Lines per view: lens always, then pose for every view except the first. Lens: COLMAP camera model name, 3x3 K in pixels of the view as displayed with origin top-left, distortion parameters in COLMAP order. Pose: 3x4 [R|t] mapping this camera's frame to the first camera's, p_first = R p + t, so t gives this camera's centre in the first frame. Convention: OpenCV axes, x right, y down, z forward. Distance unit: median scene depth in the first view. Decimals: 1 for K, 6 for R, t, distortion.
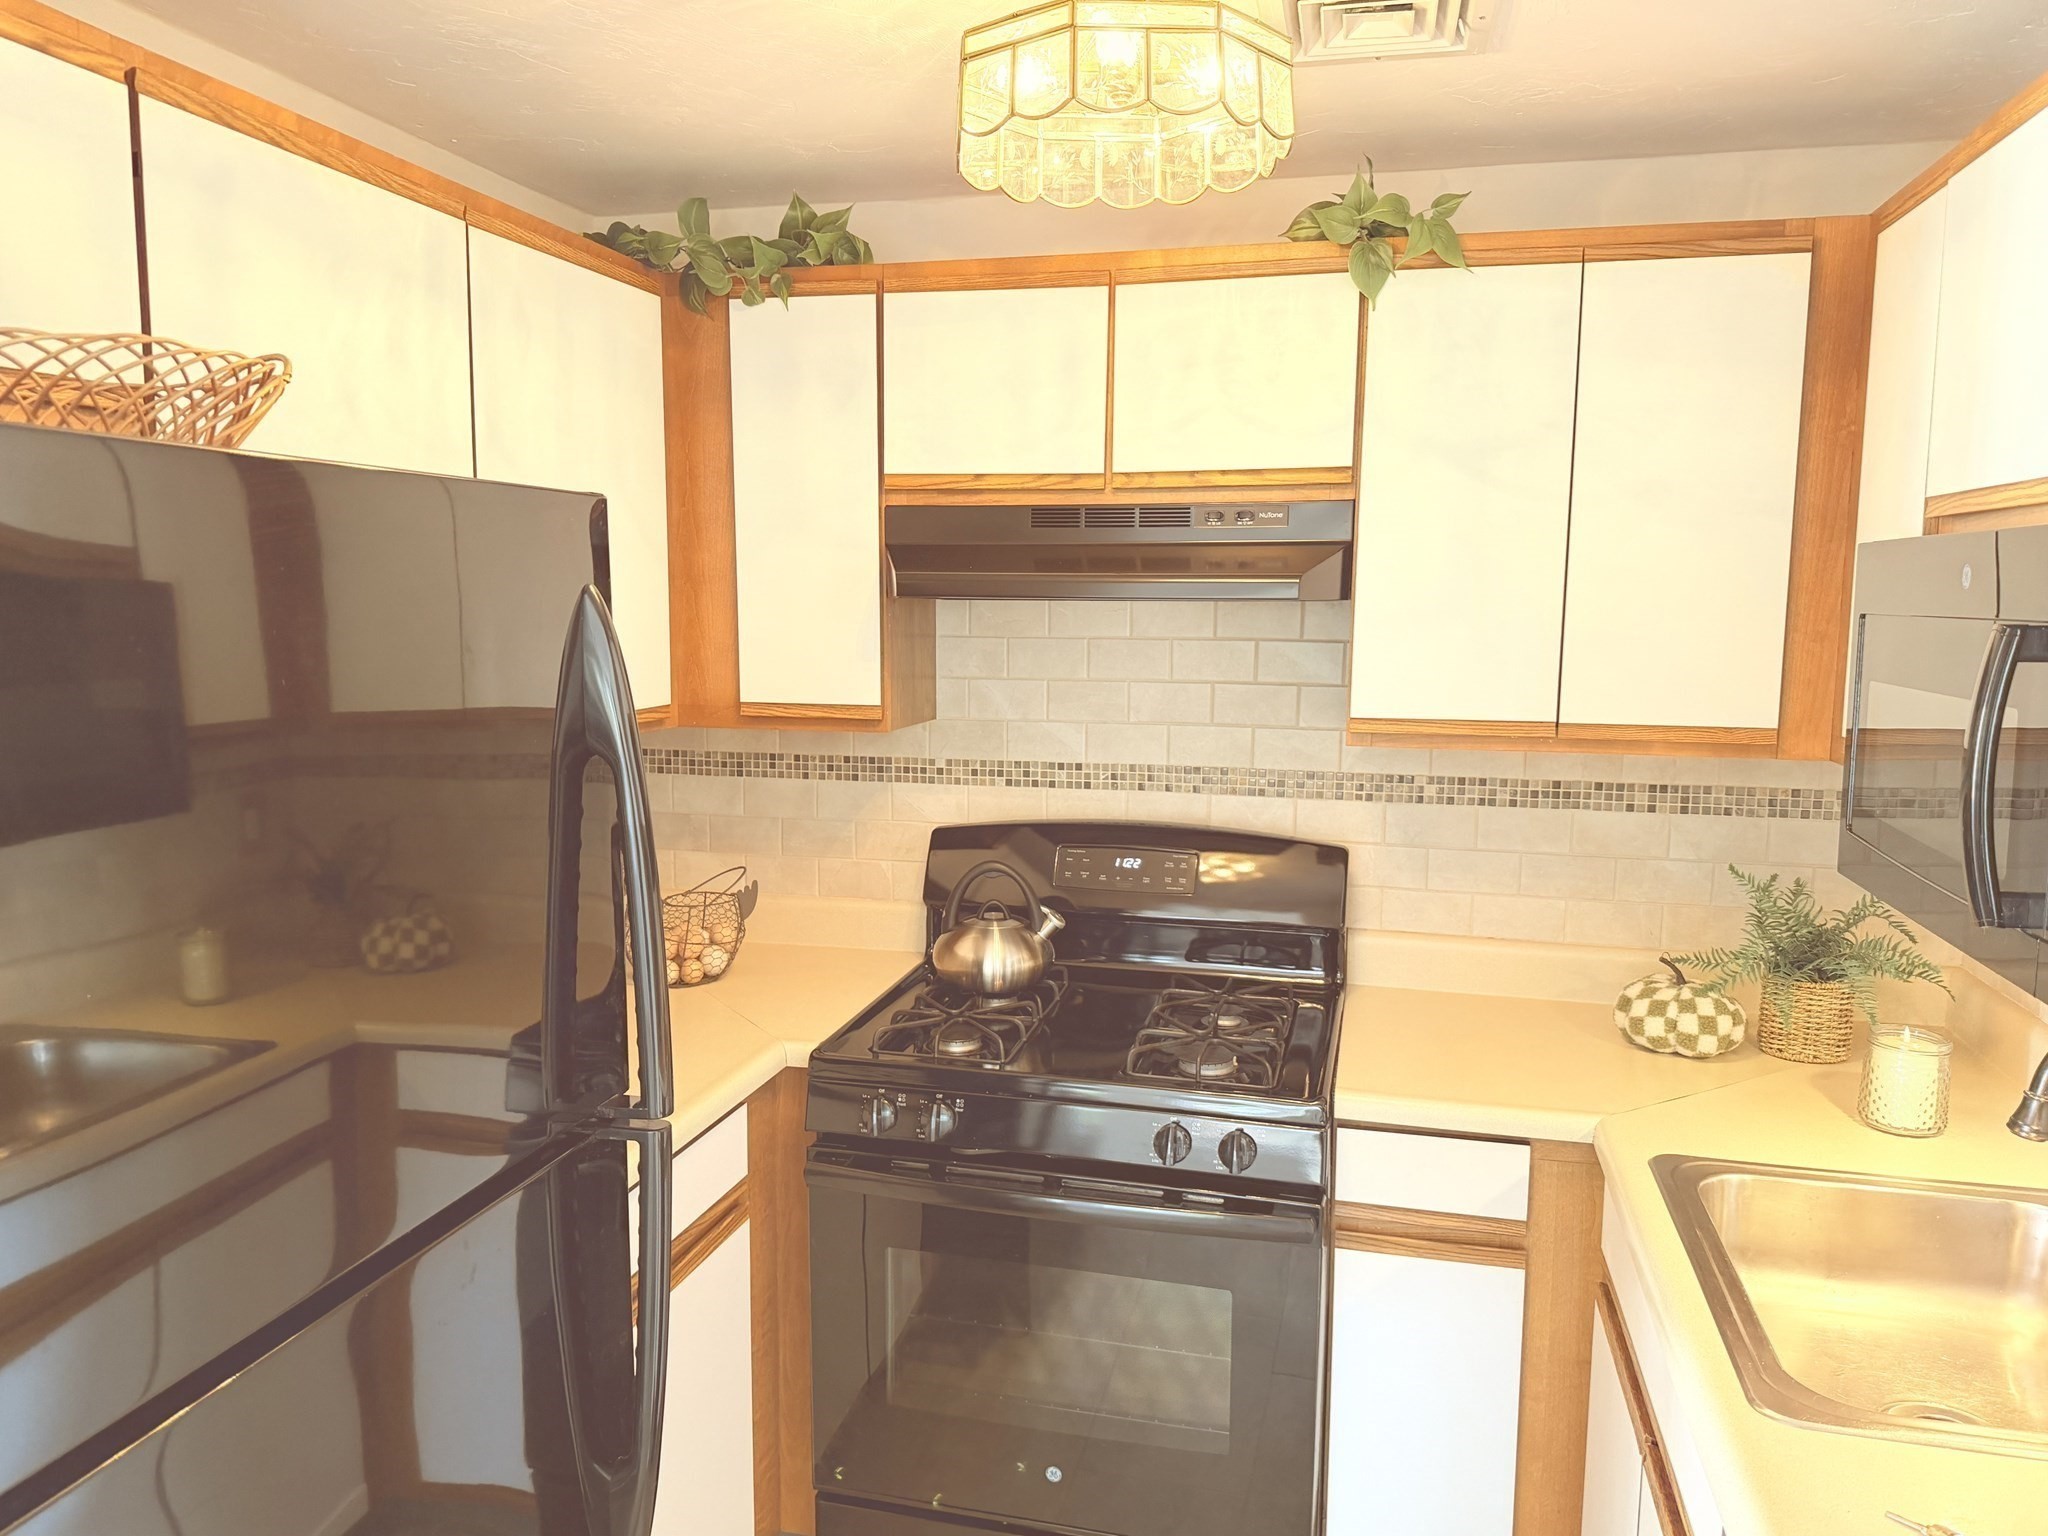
lens RADIAL K [[1456.4, 0, 1024.0], [0, 1456.4, 768.0], [0, 0, 1]] dist [-0.040183, -0.004242]
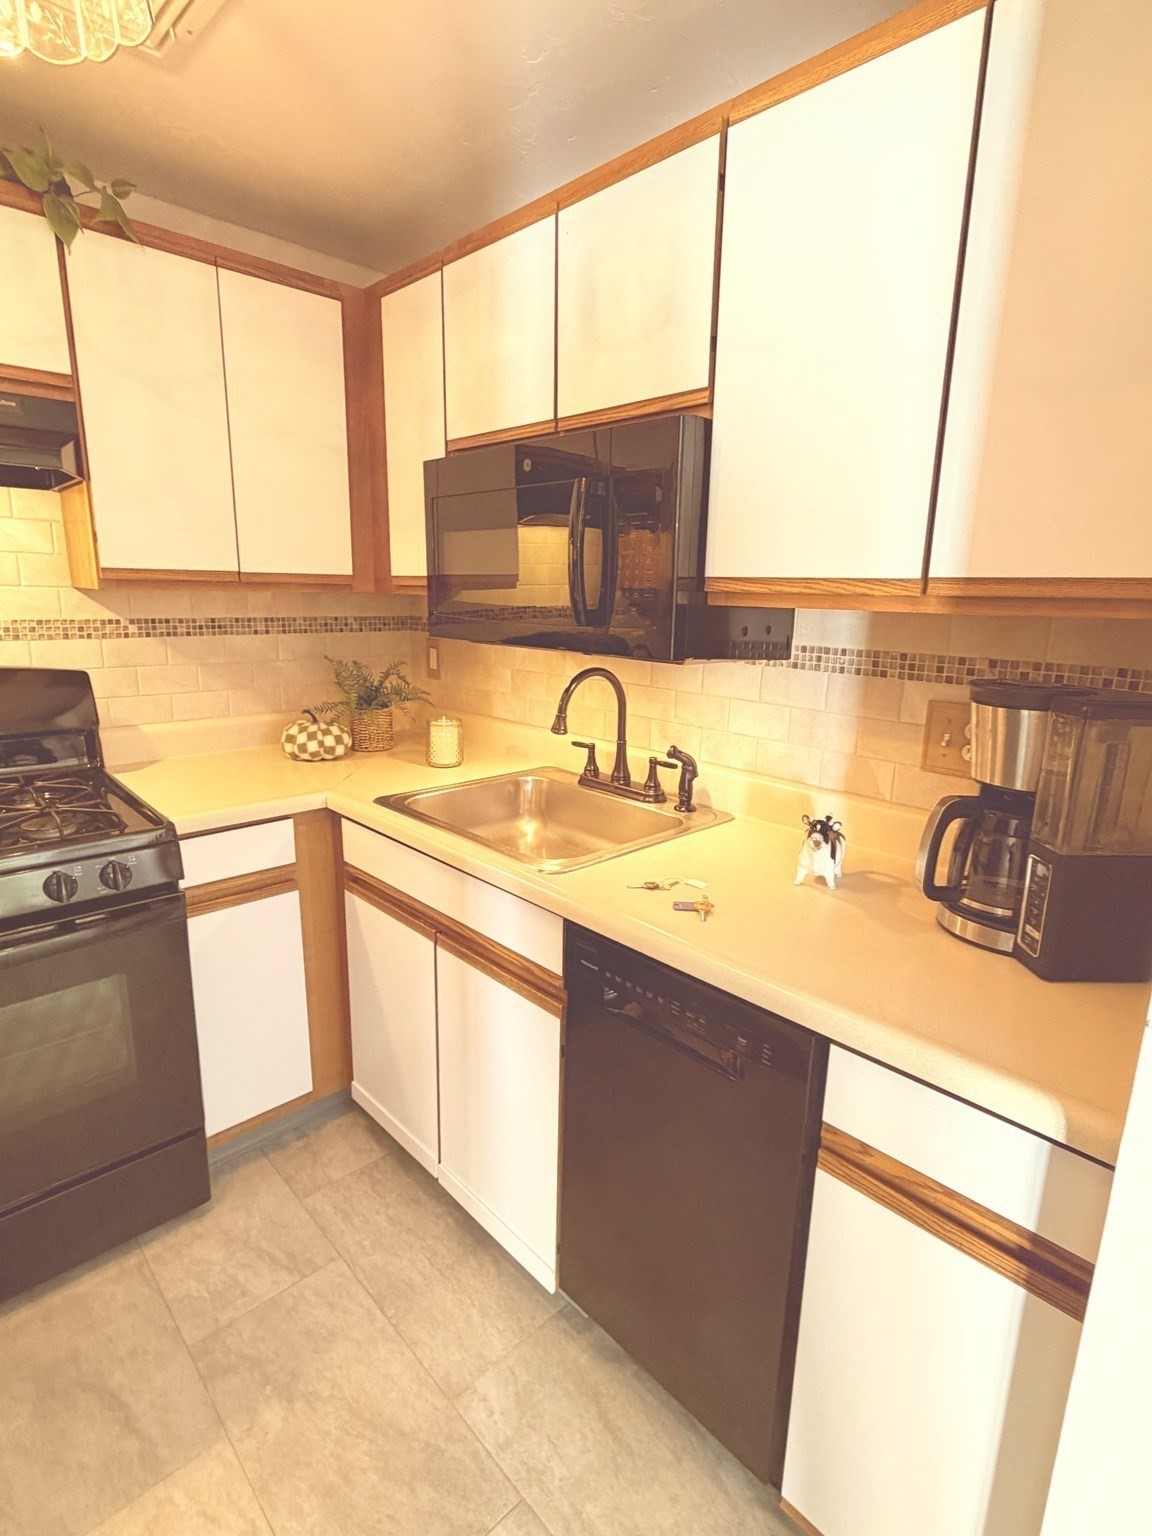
lens RADIAL K [[754.9, 0, 576.0], [0, 754.9, 768.0], [0, 0, 1]] dist [0.000062, -0.007170]
pose [[0.520807, -0.199910, 0.829937, -0.178708], [0.085952, 0.979534, 0.182006, 0.060918], [-0.849336, -0.023456, 0.527331, 0.216126]]
